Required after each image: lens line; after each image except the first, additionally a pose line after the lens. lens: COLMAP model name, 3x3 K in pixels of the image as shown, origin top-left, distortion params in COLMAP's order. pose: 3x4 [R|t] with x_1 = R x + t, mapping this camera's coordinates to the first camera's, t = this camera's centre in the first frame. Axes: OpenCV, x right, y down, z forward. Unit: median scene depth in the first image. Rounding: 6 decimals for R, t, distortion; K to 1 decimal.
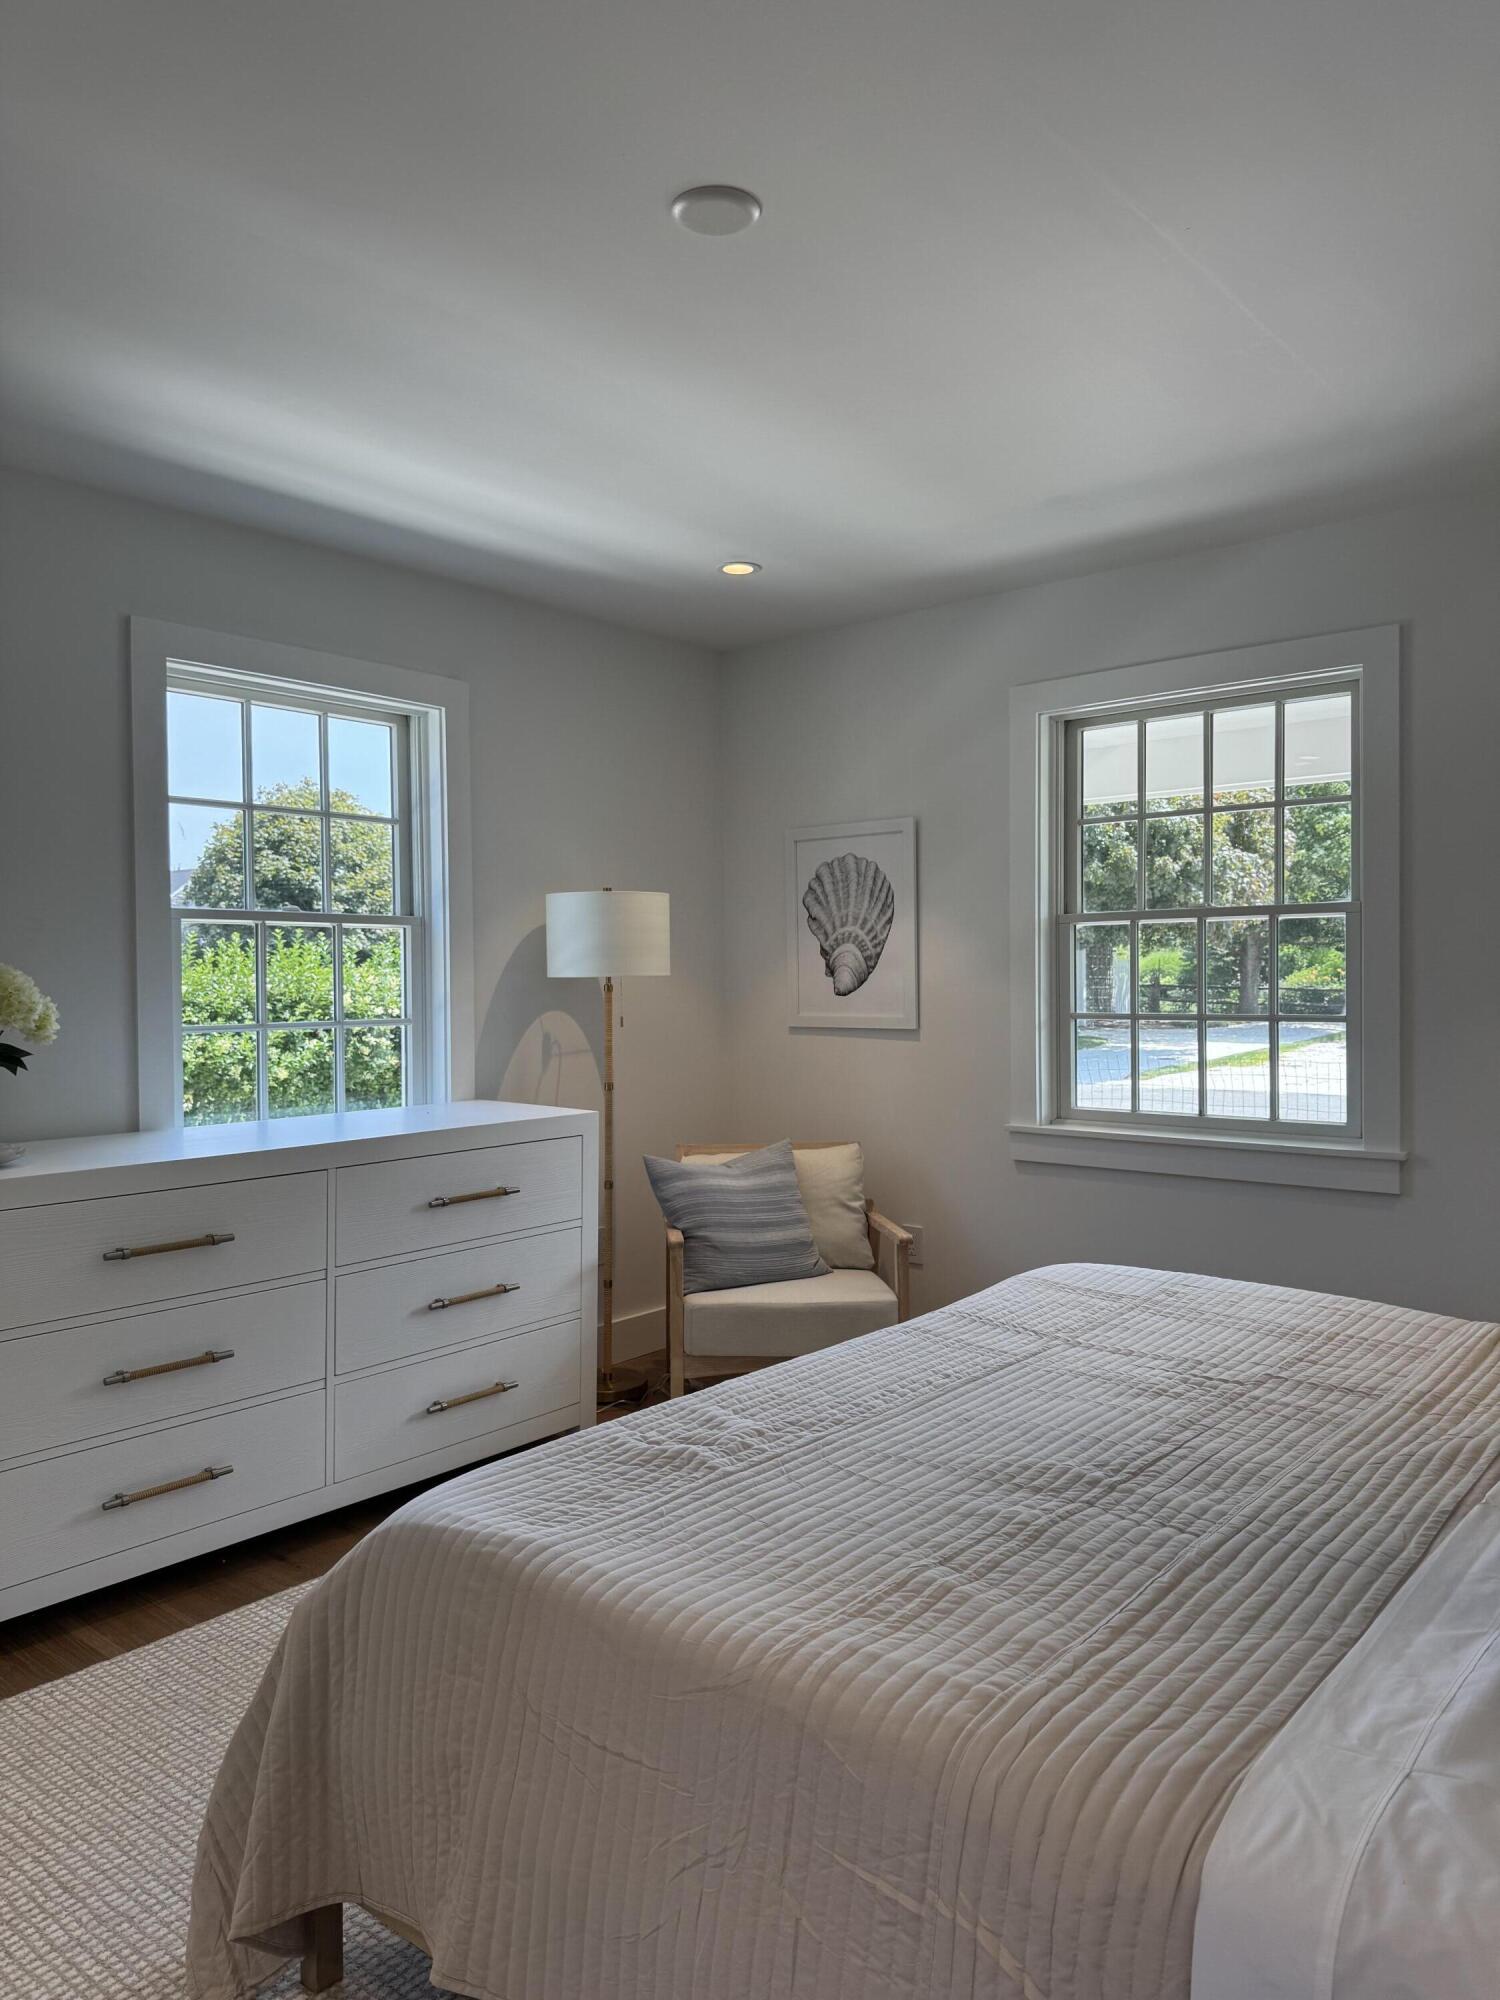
lens RADIAL K [[1386.9, 0, 750.0], [0, 1386.9, 1000.0], [0, 0, 1]] dist [0.001987, -0.002728]
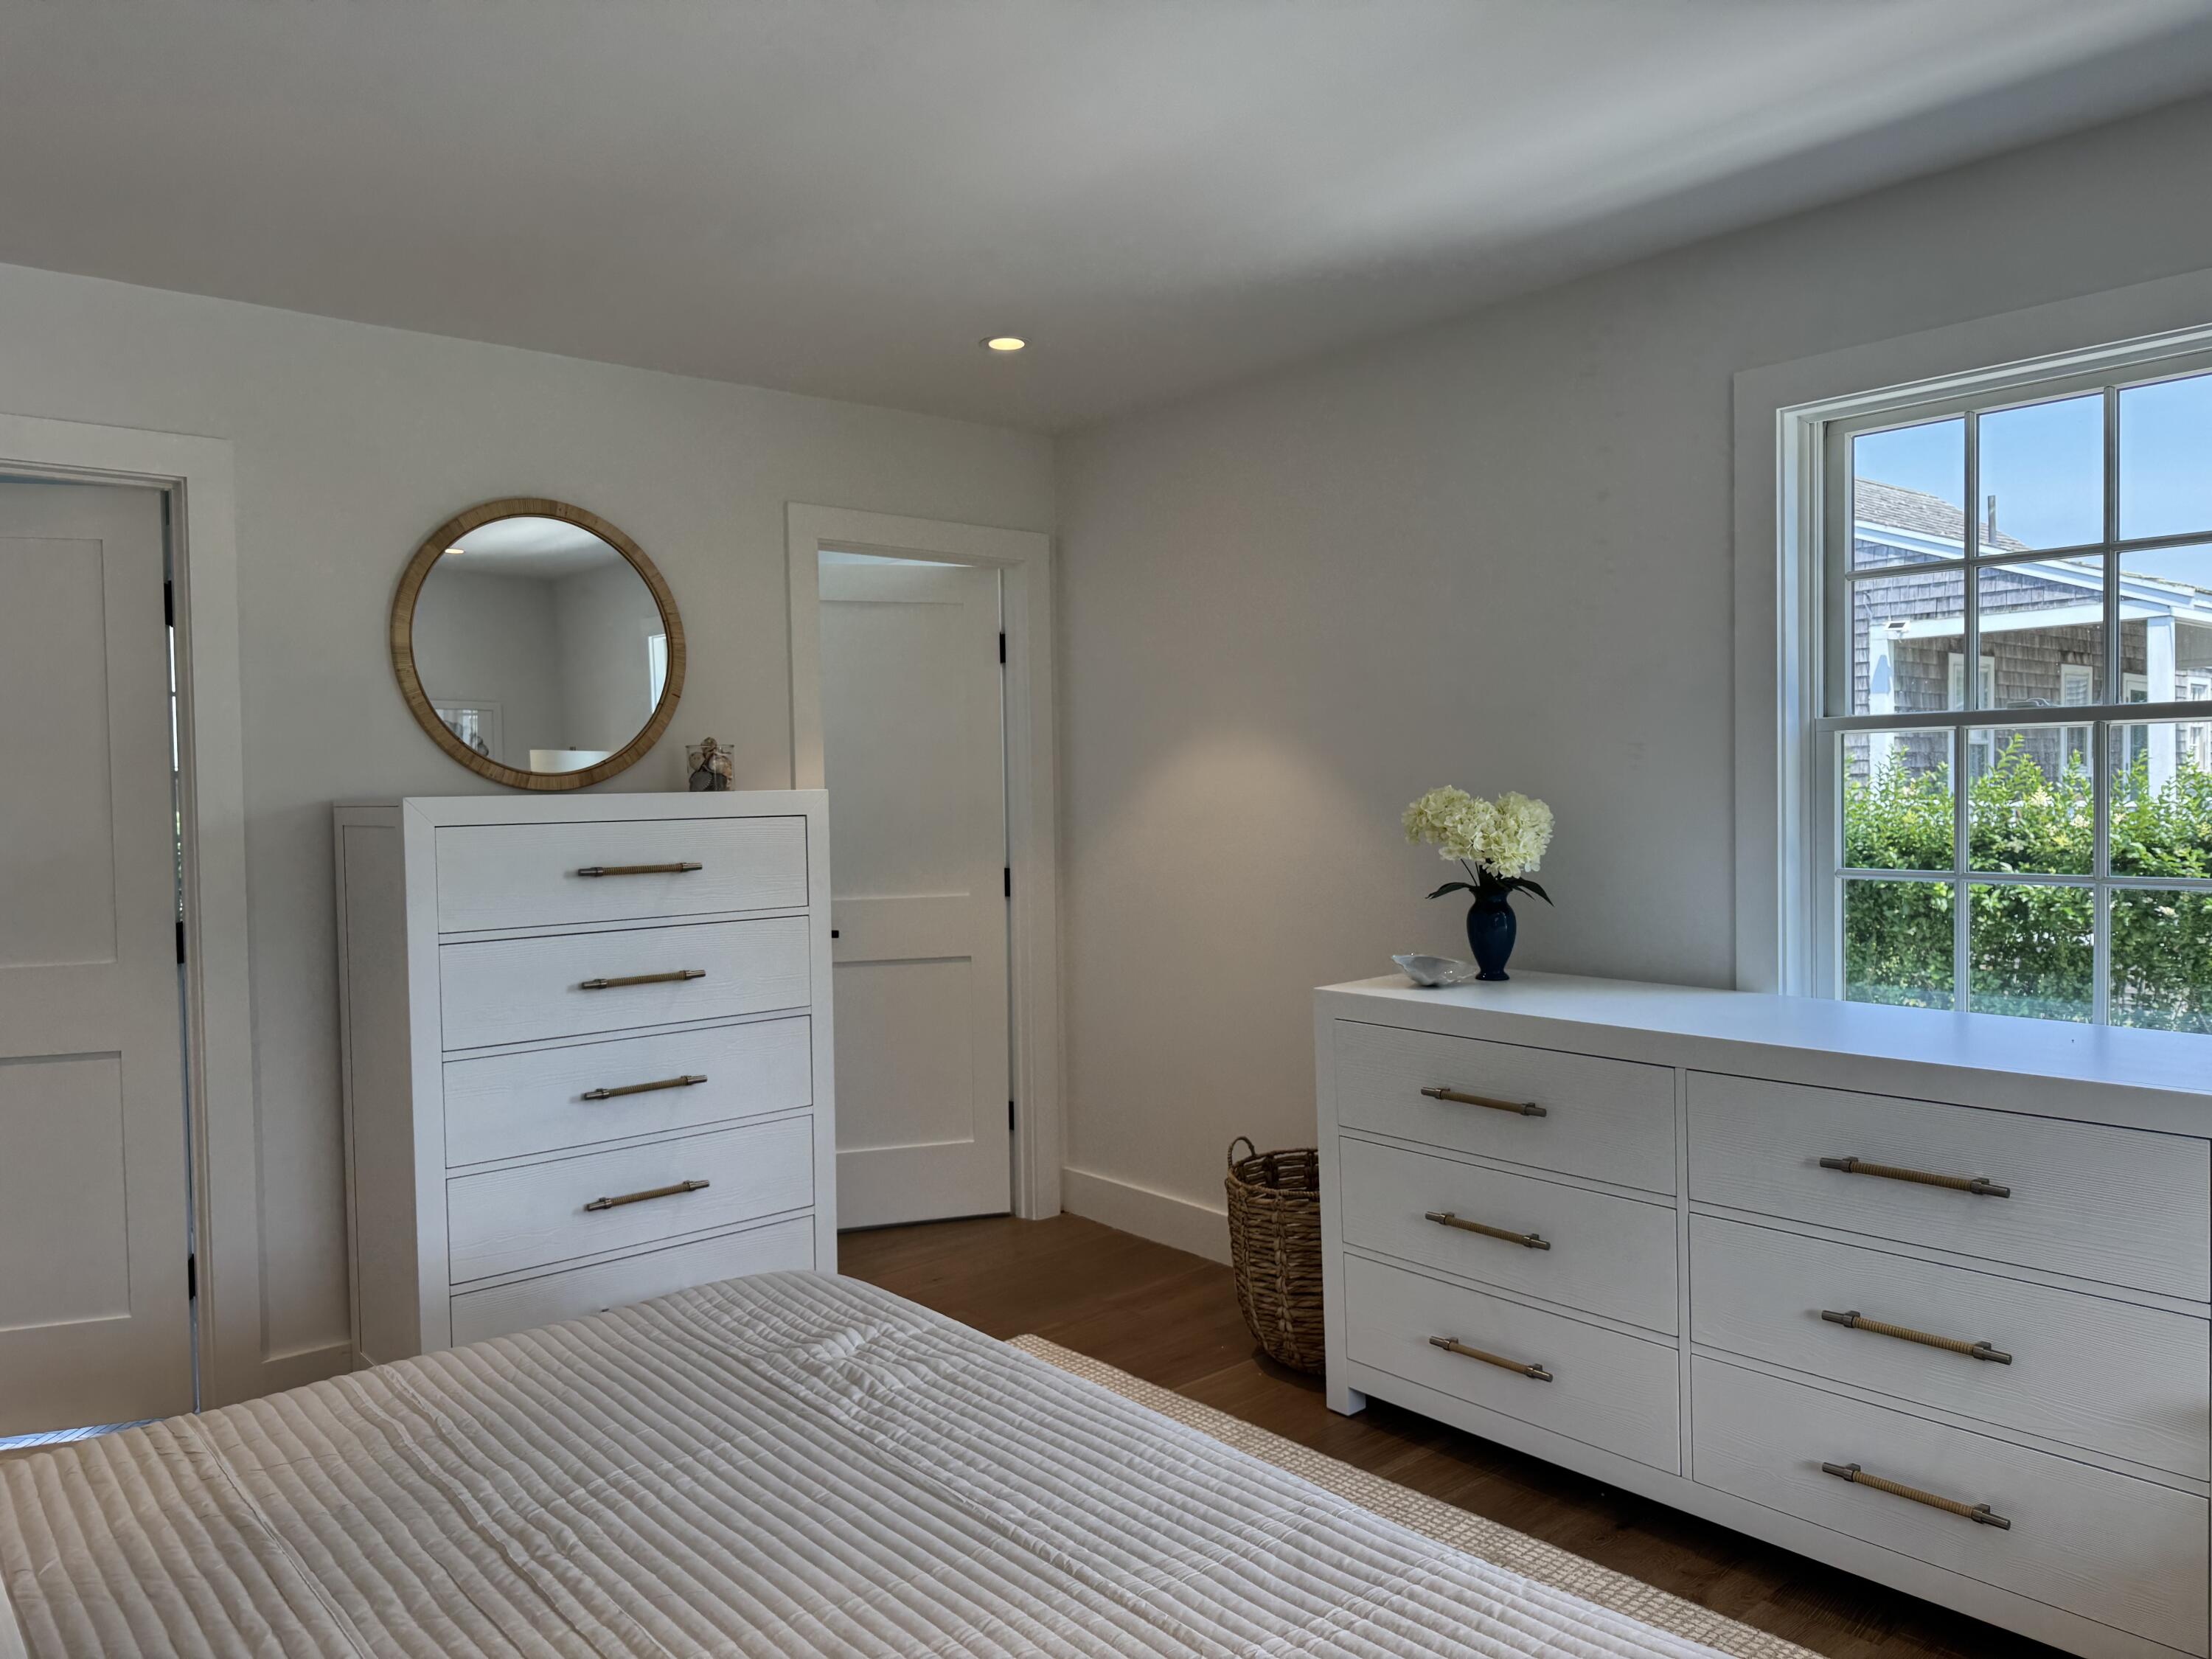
lens RADIAL K [[1534.0, 0, 1106.0], [0, 1534.0, 829.5], [0, 0, 1]] dist [0.001987, -0.002728]
pose [[-0.138251, 0.041047, -0.989546, 0.527764], [-0.004537, 0.999104, 0.042077, -0.038970], [0.990387, 0.010307, -0.137941, 0.749821]]
